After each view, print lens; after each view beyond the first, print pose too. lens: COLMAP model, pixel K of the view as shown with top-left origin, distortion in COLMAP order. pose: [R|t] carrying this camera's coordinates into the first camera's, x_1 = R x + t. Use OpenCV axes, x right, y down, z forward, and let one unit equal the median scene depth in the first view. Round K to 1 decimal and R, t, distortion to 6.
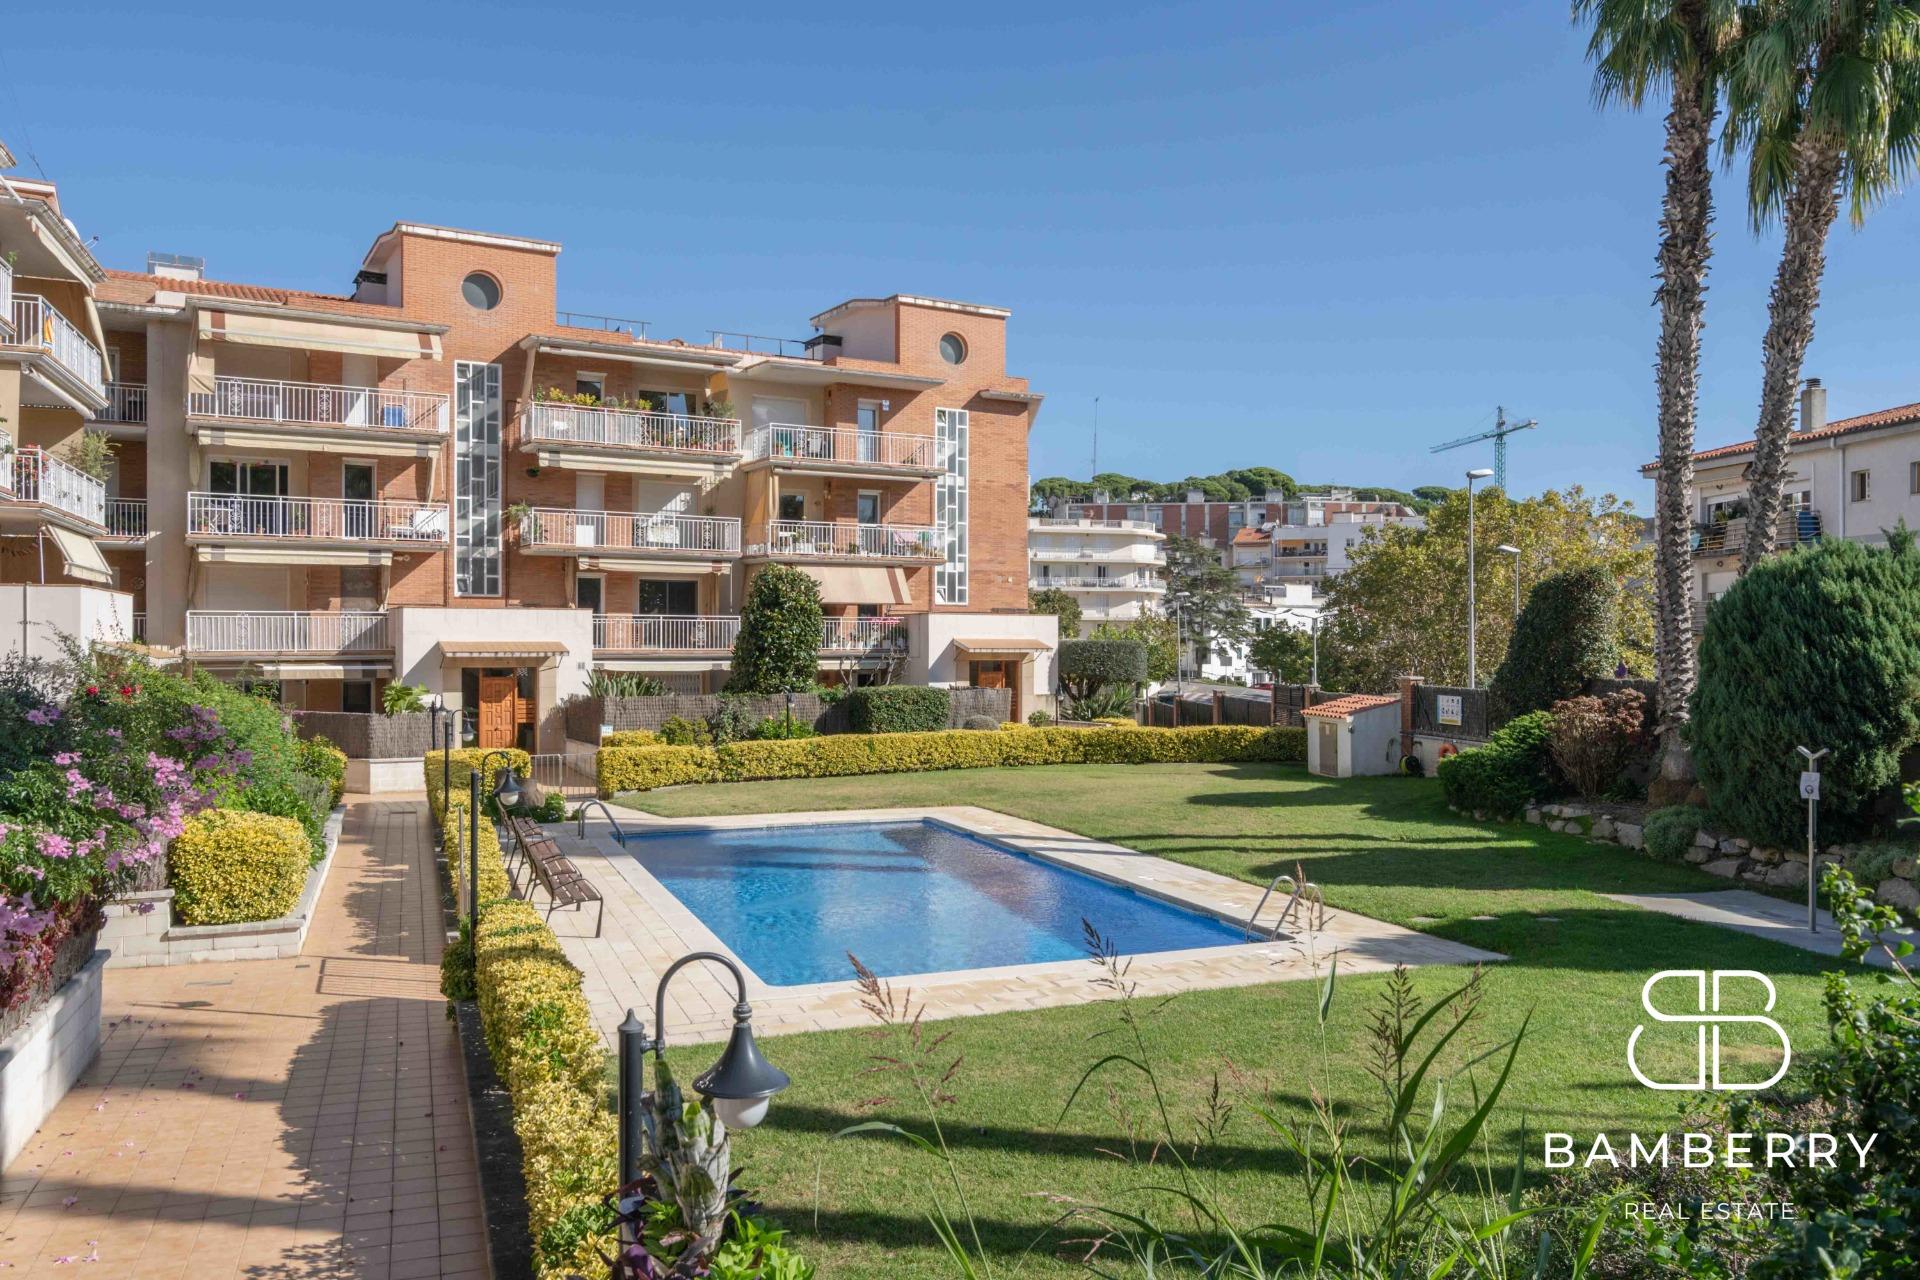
lens RADIAL K [[1419.7, 0, 949.1], [0, 1419.7, 636.4], [0, 0, 1]] dist [0.007360, 0.010479]
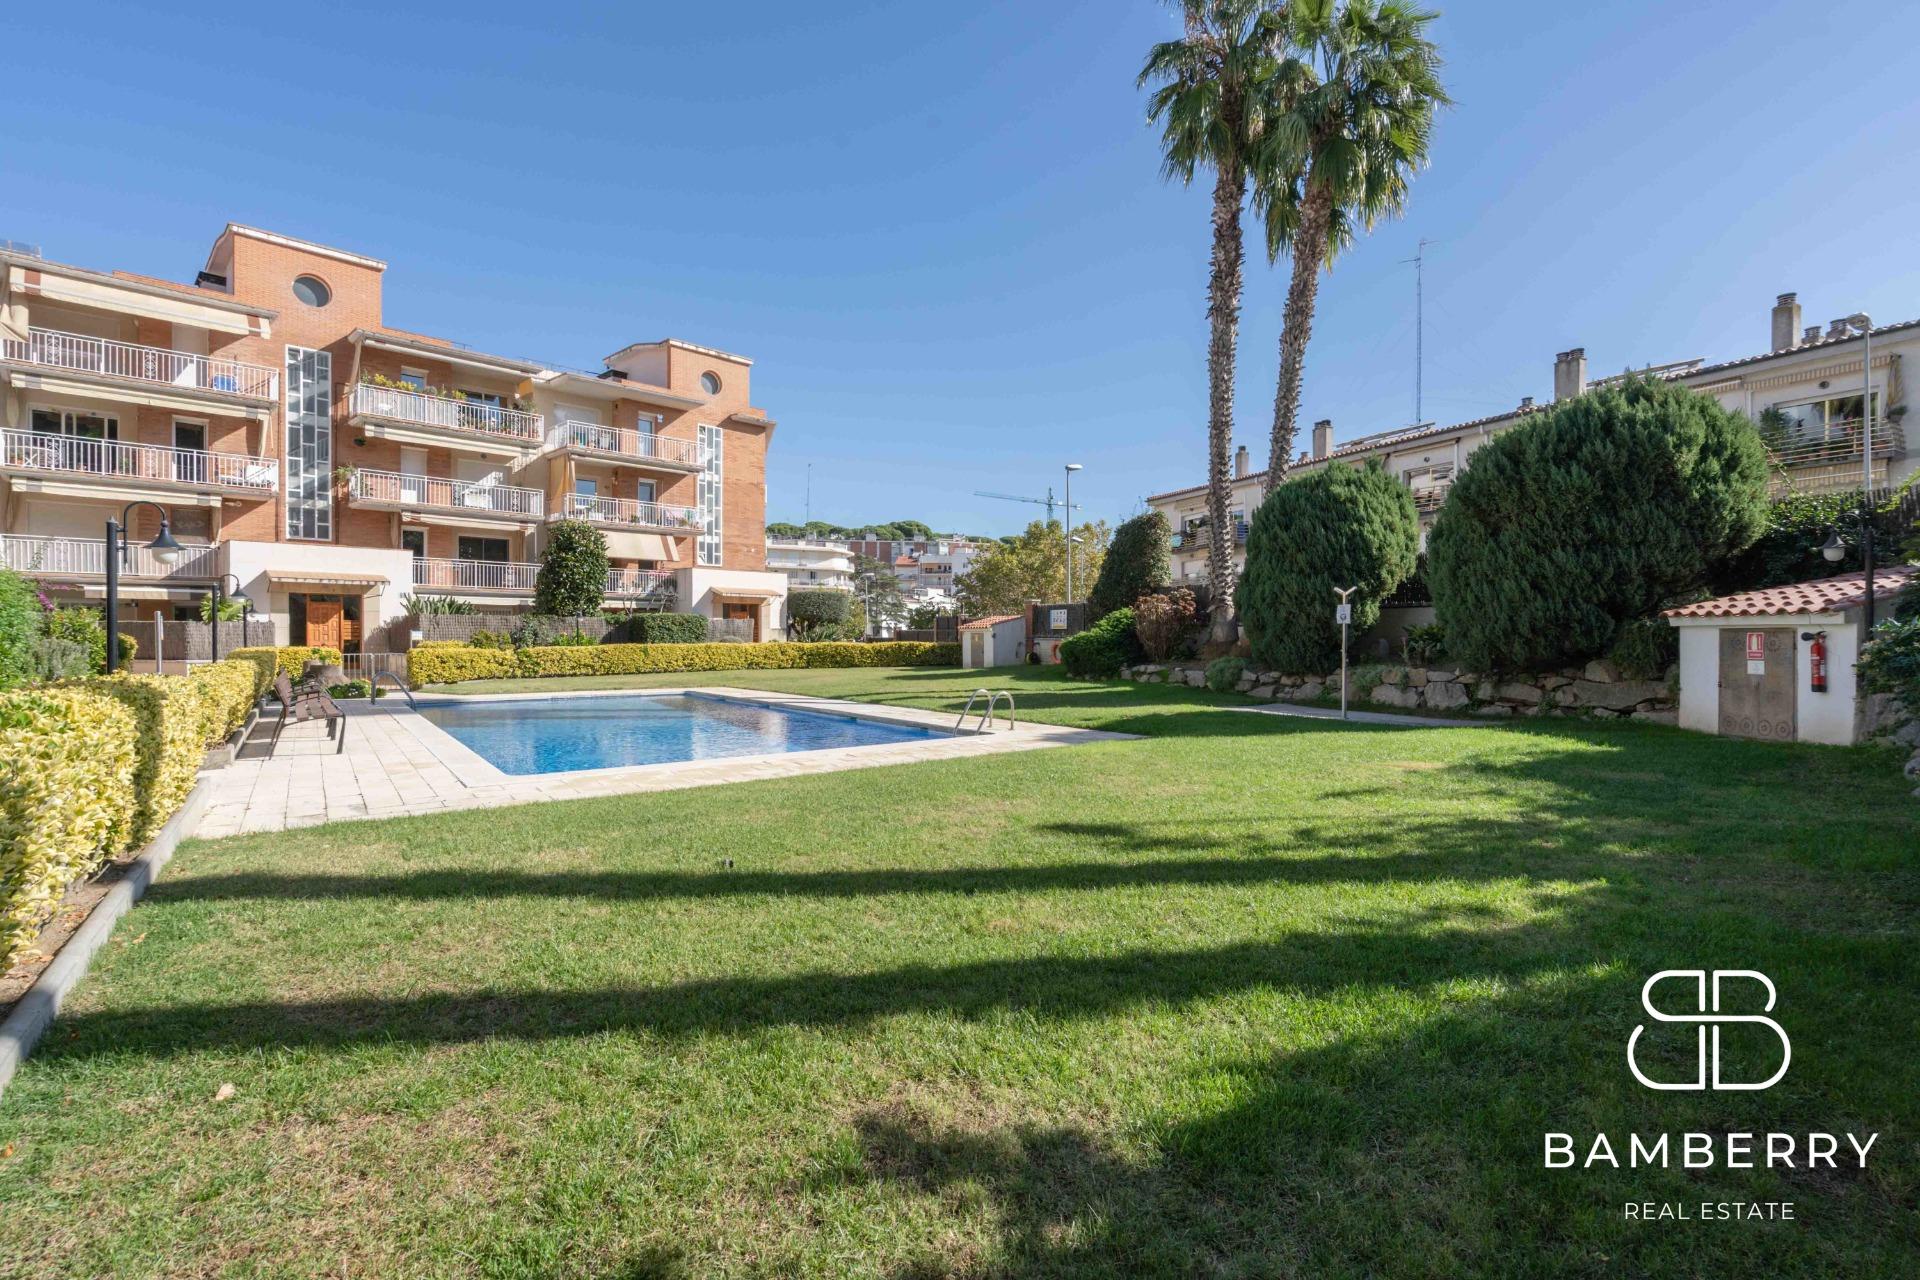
lens RADIAL K [[880.8, 0, 958.3], [0, 880.8, 639.6], [0, 0, 1]] dist [-0.001624, 0.000730]
pose [[0.962820, -0.001200, 0.270143, 0.003636], [-0.000871, 0.999971, 0.007547, 0.056287], [-0.270144, -0.007501, 0.962791, 0.124123]]
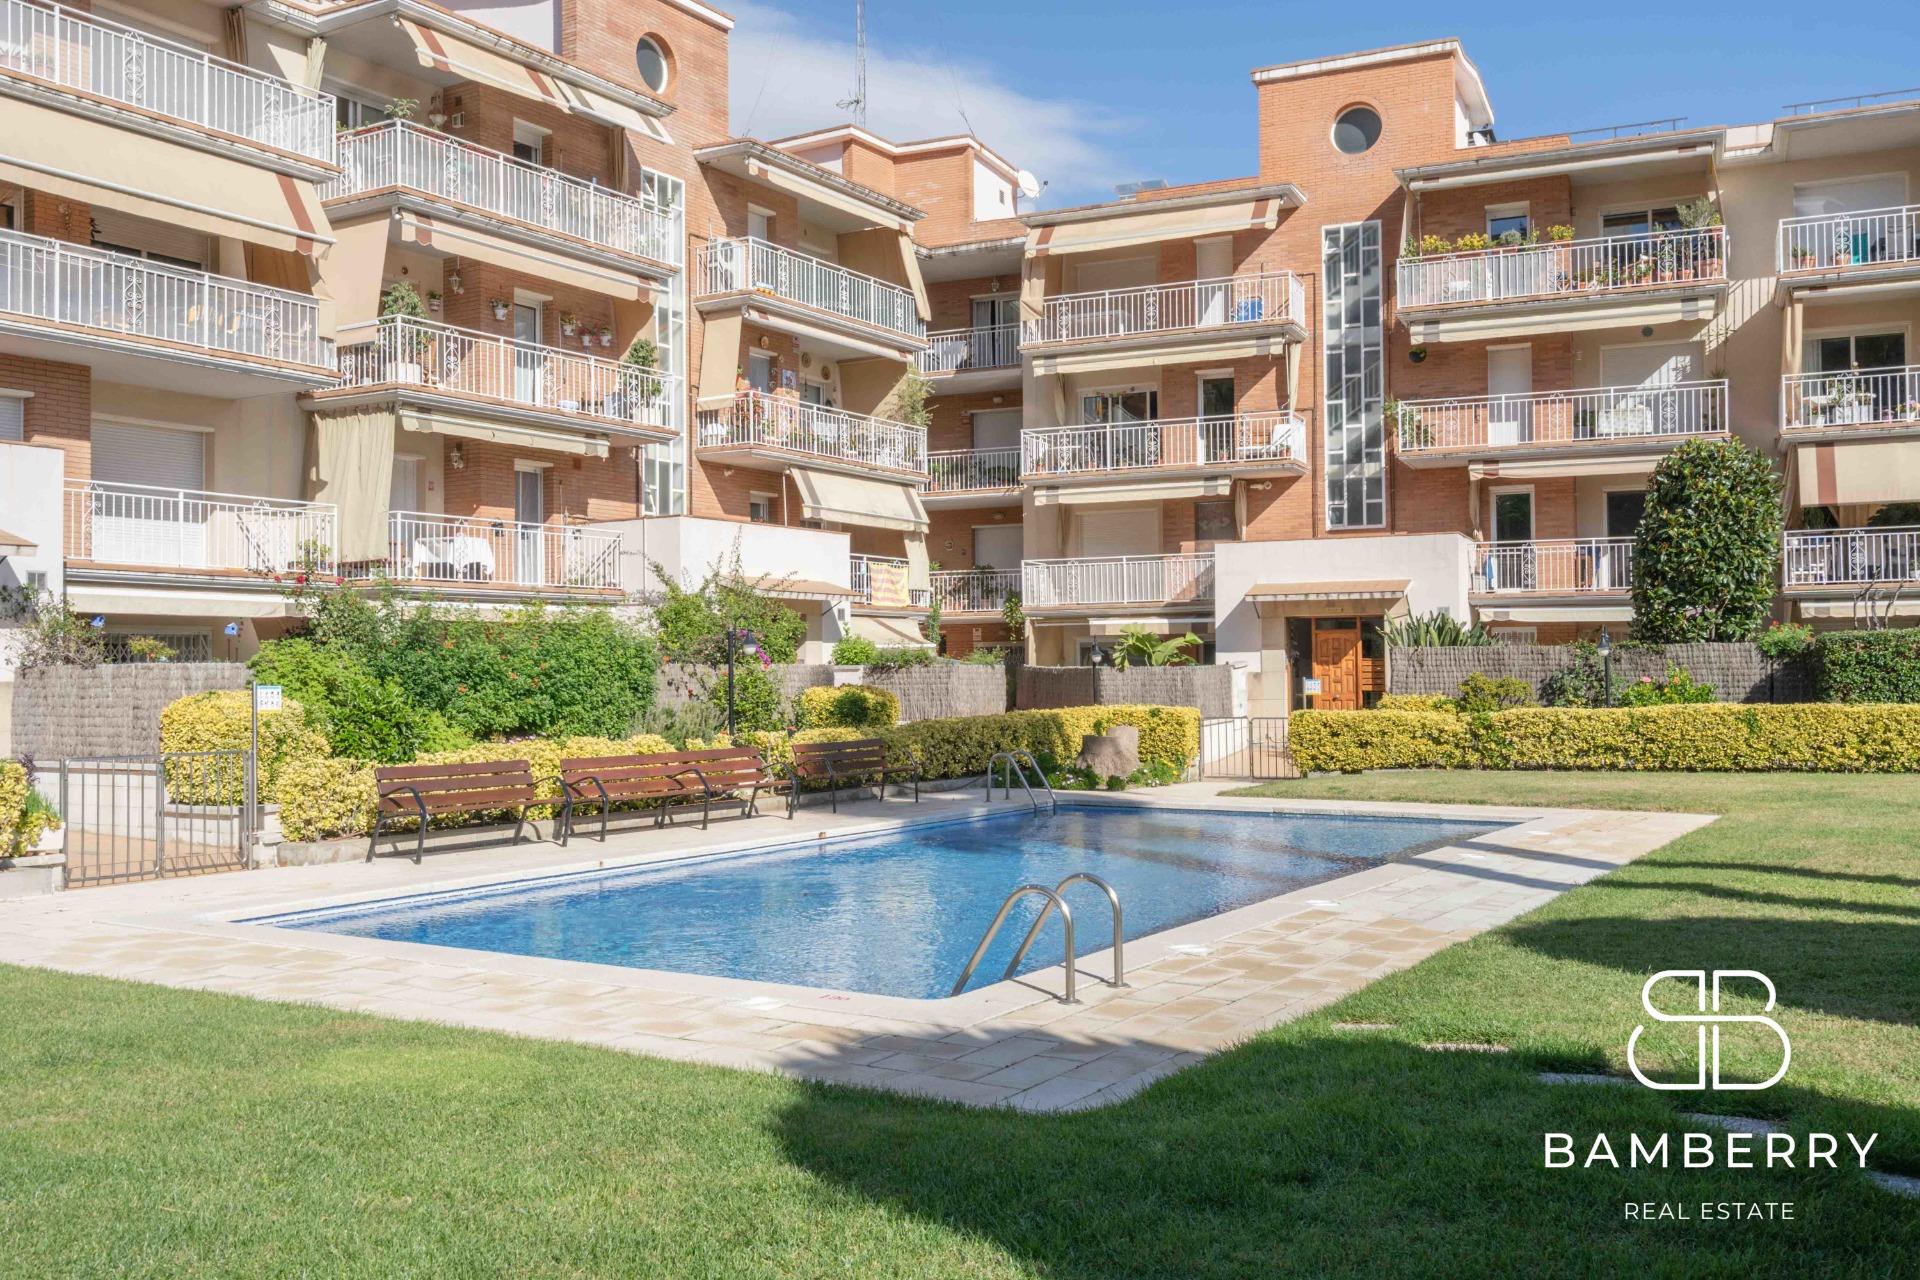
lens RADIAL K [[1697.1, 0, 964.5], [0, 1697.1, 639.5], [0, 0, 1]] dist [0.010294, 0.004904]
pose [[0.590063, -0.022394, -0.807047, 0.302728], [0.013155, 0.999749, -0.018123, 0.049162], [0.807250, 0.000077, 0.590209, 0.314347]]
